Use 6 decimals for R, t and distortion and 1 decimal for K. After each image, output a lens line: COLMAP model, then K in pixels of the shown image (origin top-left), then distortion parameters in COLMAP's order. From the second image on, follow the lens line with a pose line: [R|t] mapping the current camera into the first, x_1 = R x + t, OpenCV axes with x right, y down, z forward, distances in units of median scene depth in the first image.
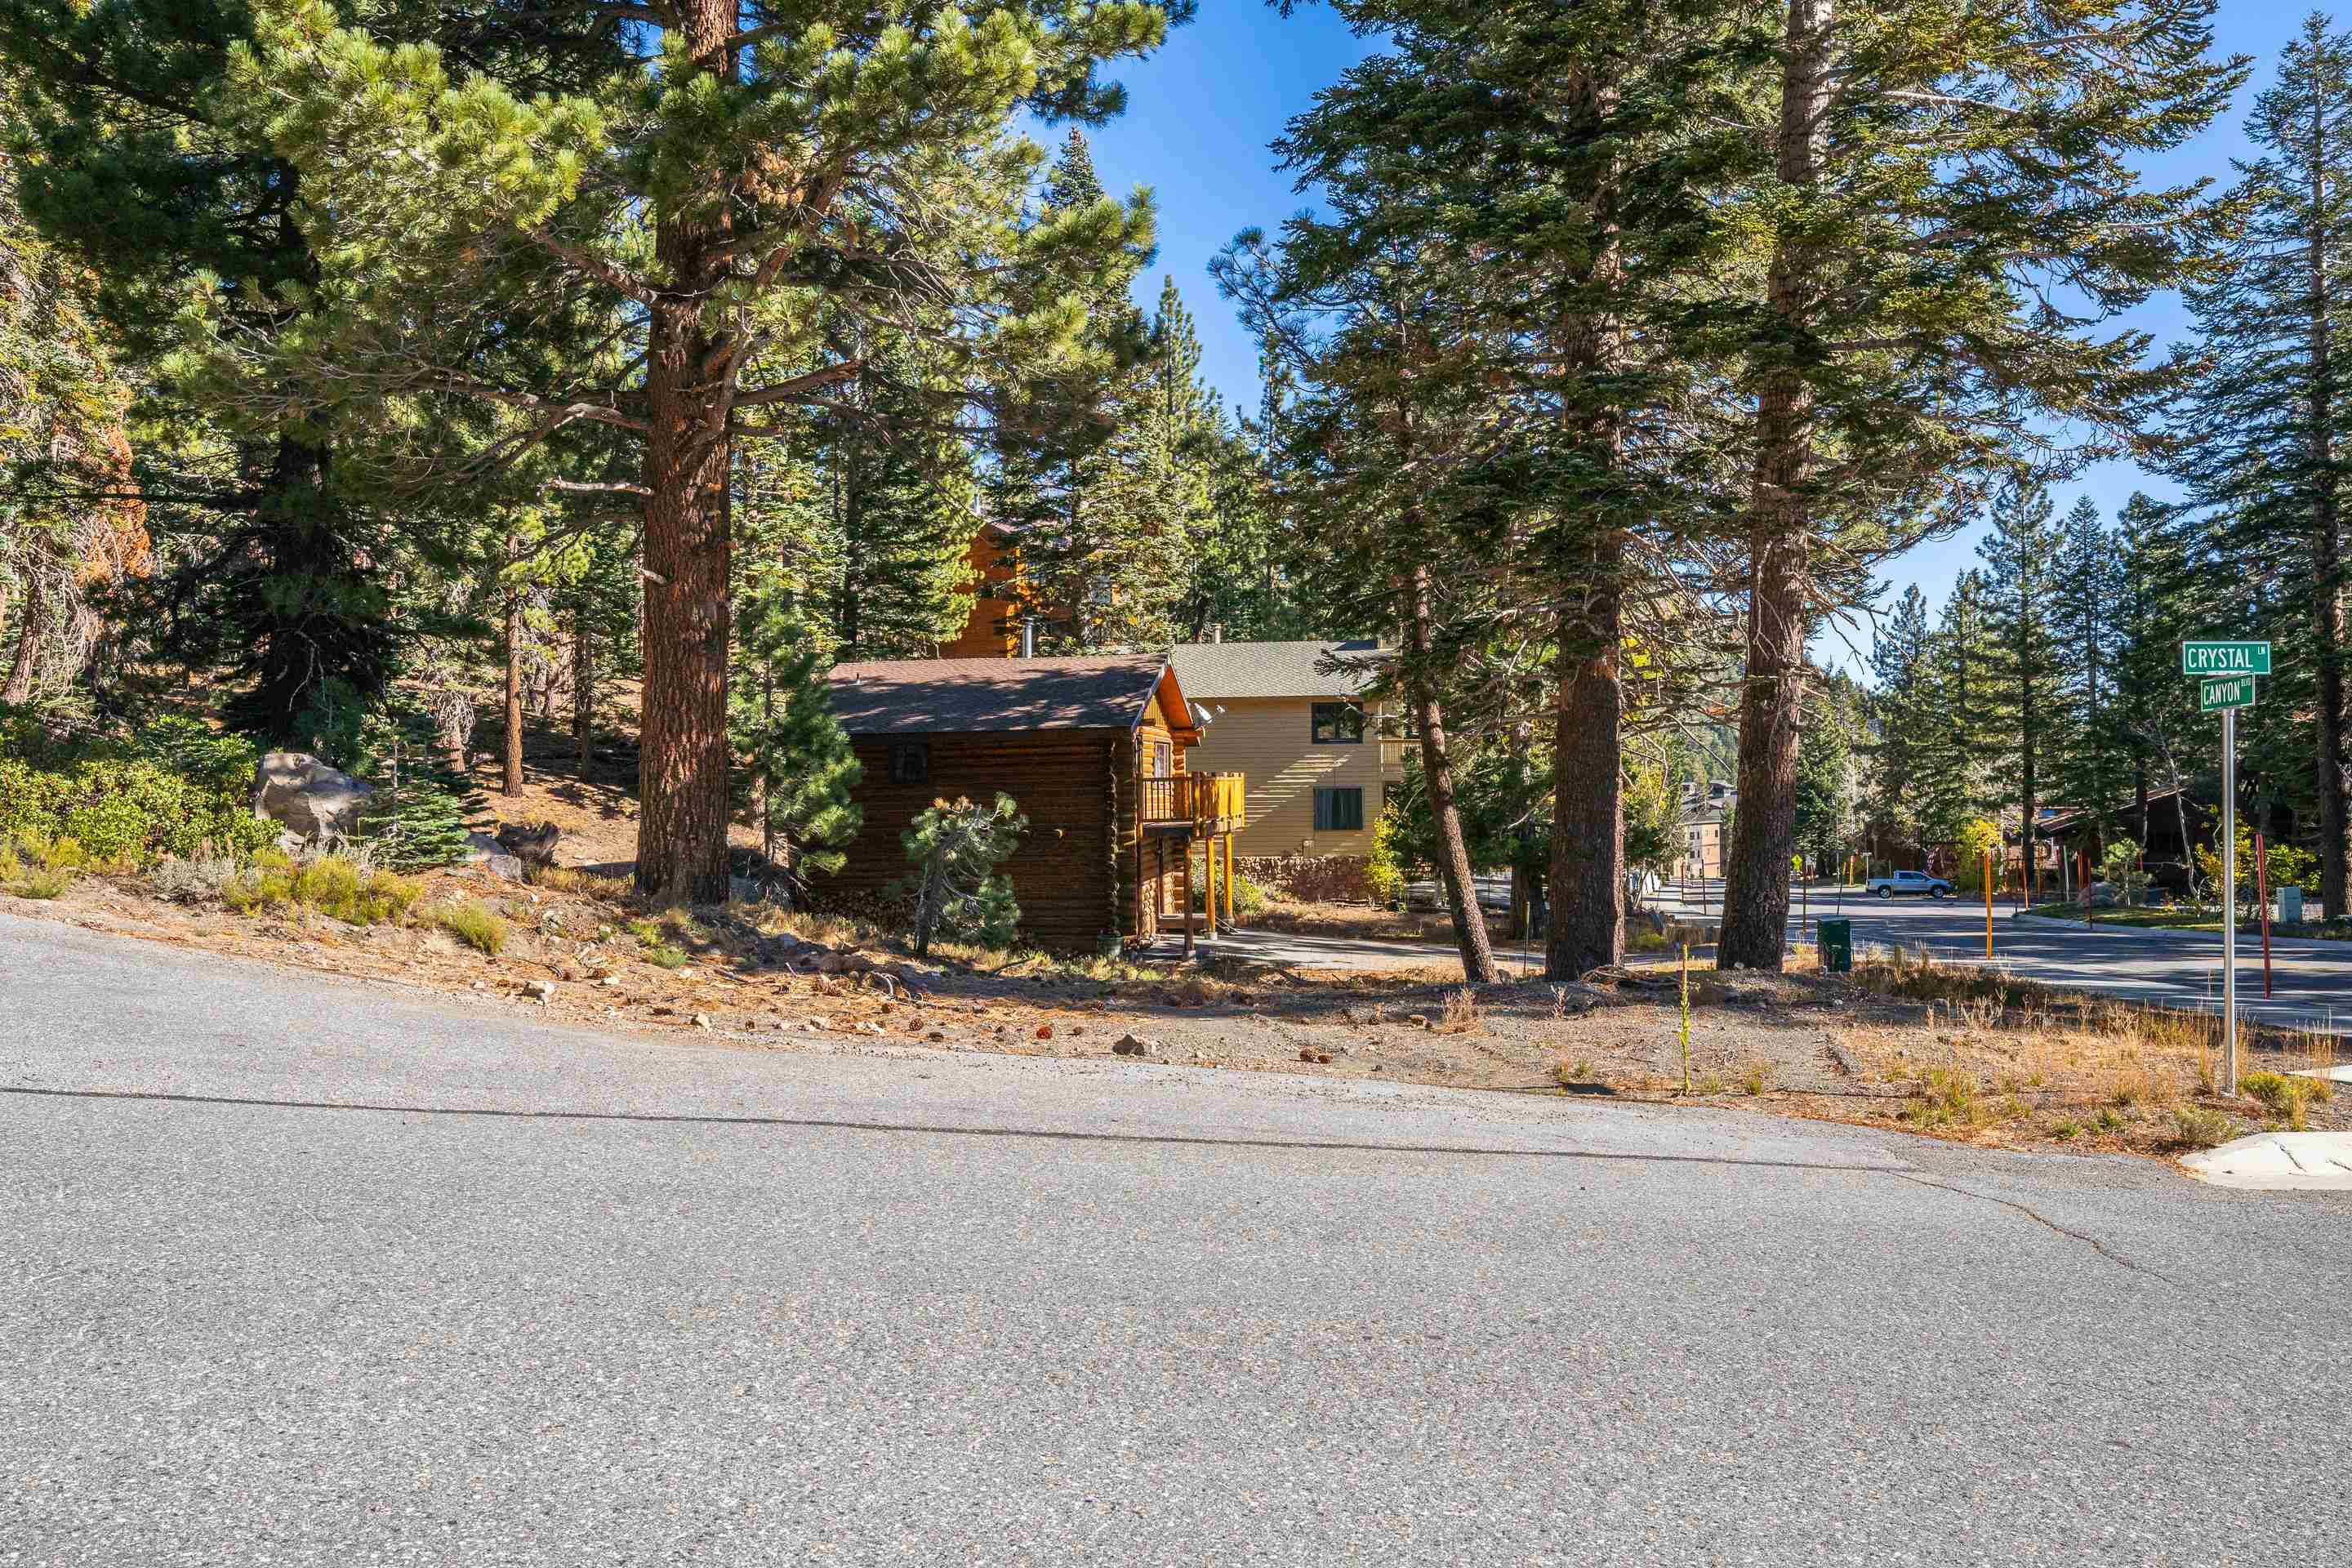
lens RADIAL K [[1750.7, 0, 1167.1], [0, 1750.7, 772.7], [0, 0, 1]] dist [0.004243, -0.000200]
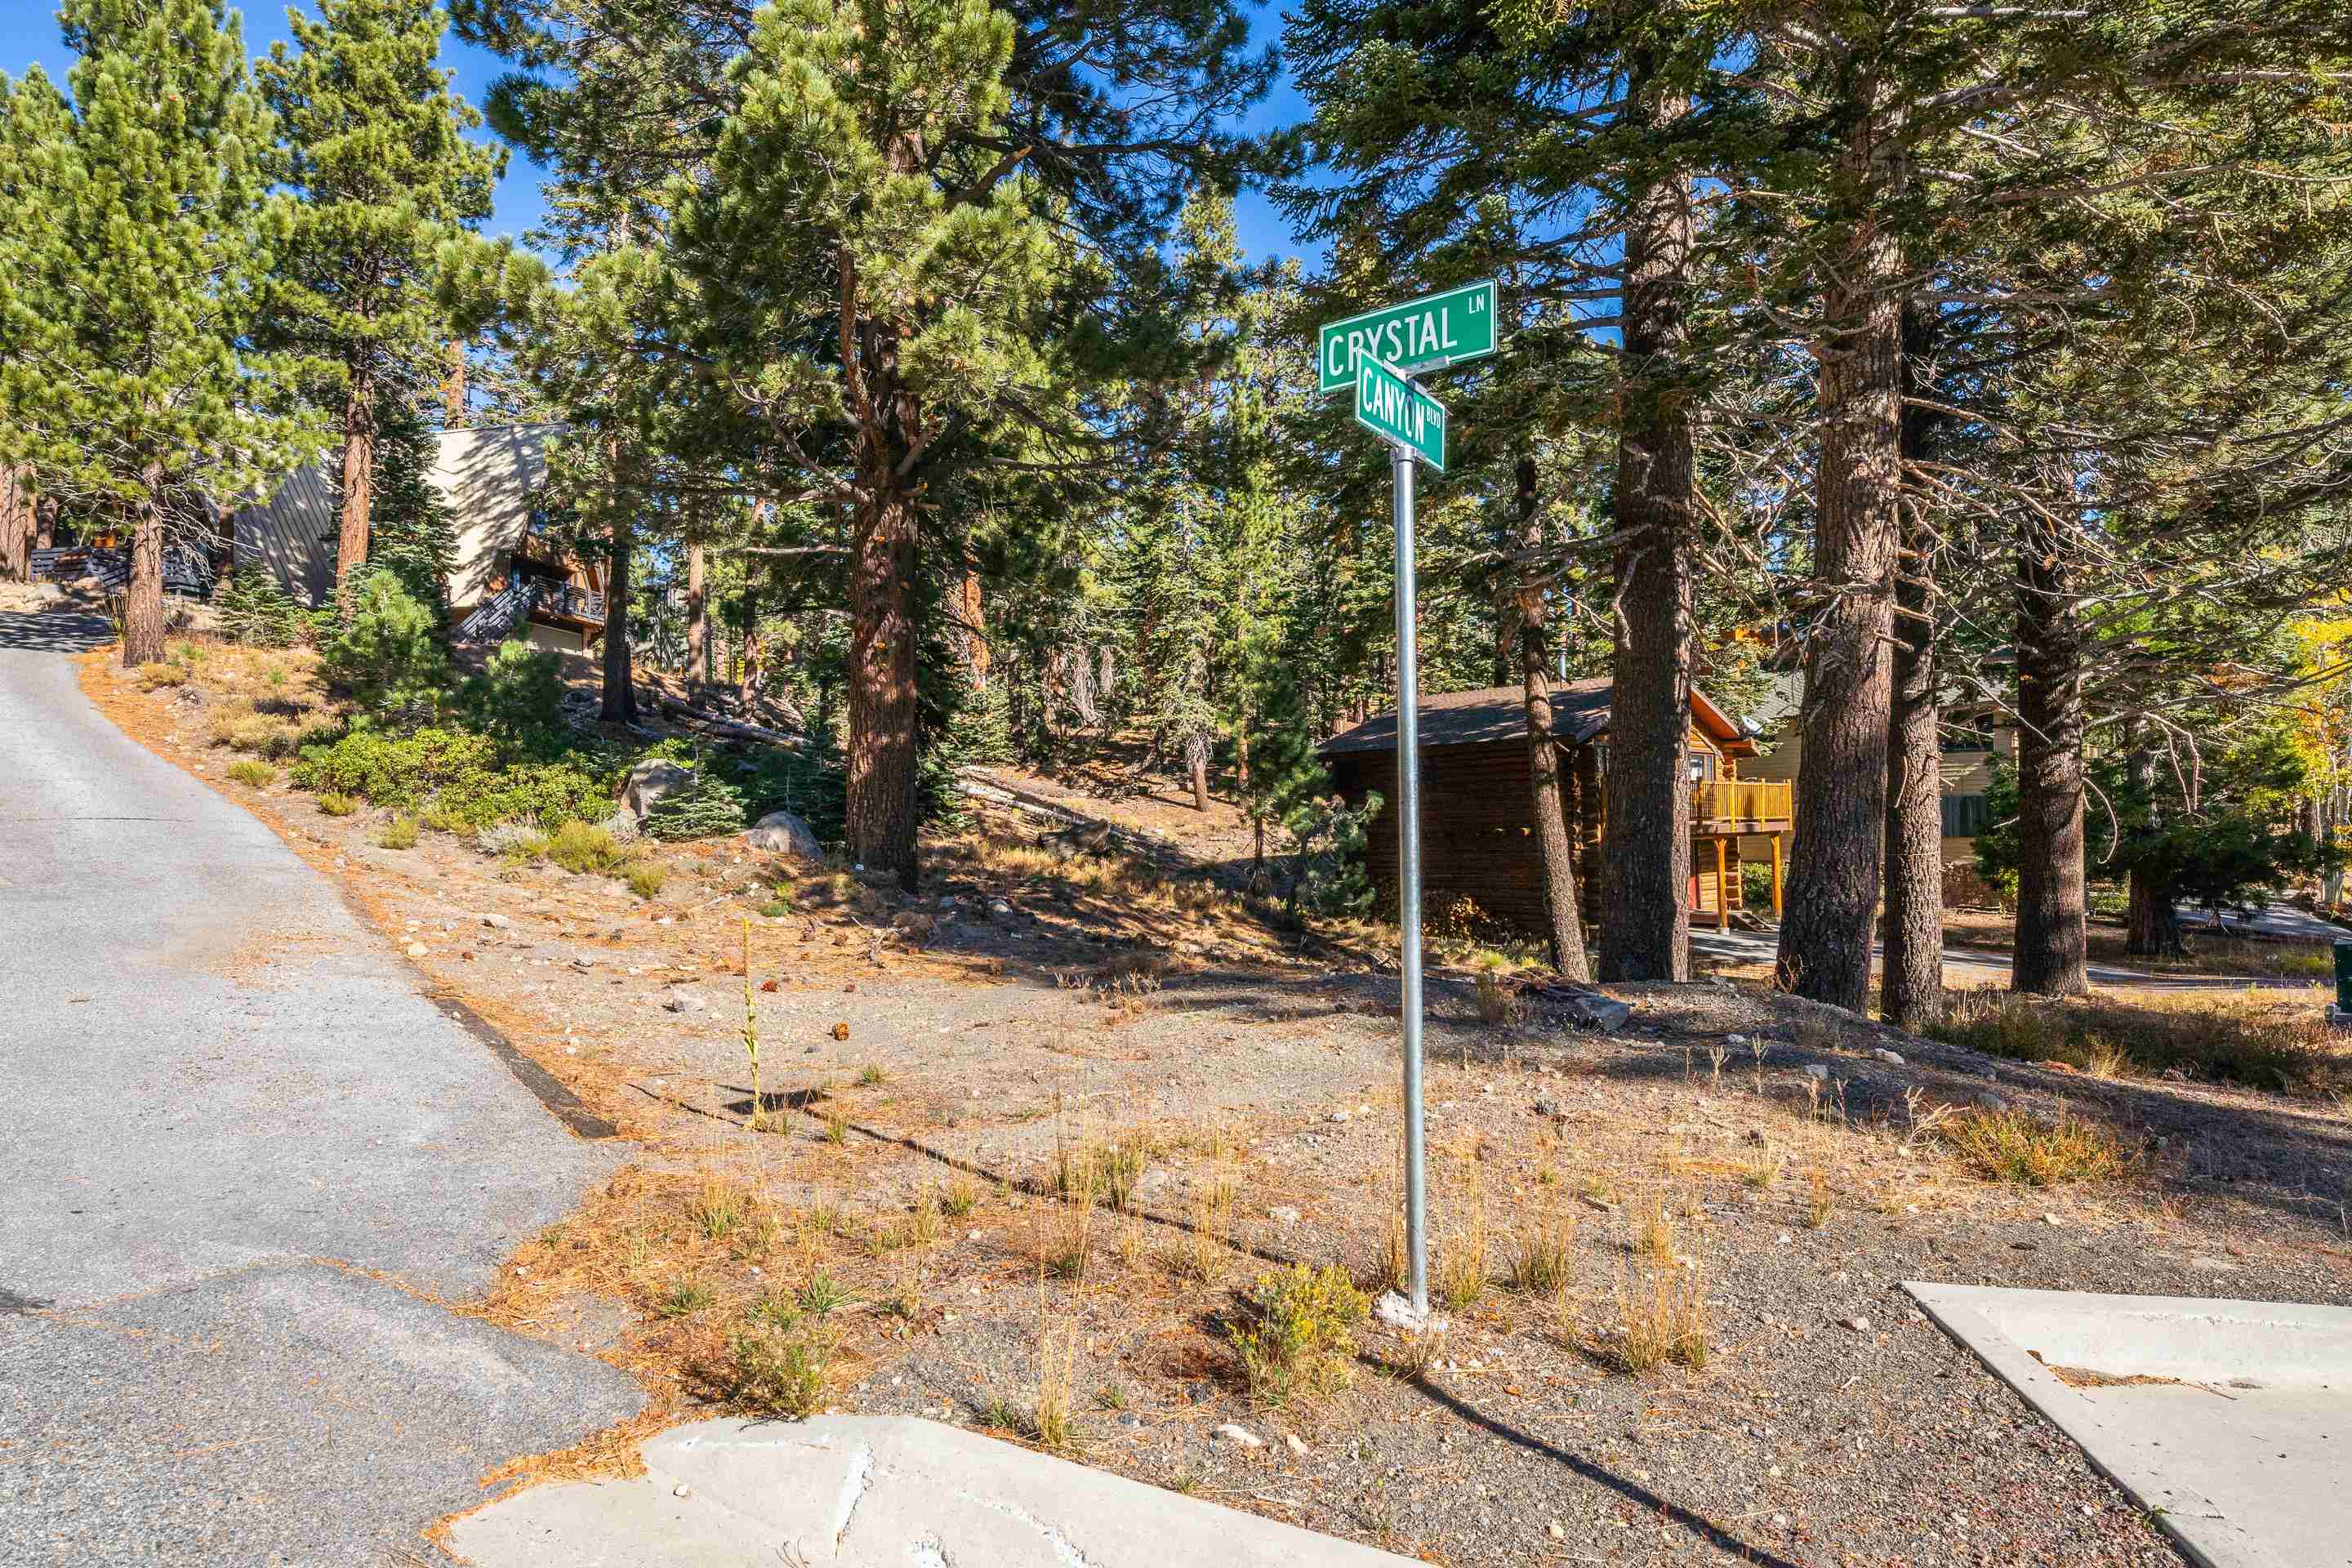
lens RADIAL K [[1234.4, 0, 1169.3], [0, 1234.4, 785.0], [0, 0, 1]] dist [-0.003616, -0.000831]
pose [[0.801557, -0.019007, -0.597616, 0.163392], [0.009141, 0.999767, -0.019538, 0.012425], [0.597849, 0.010198, 0.801544, 0.154922]]
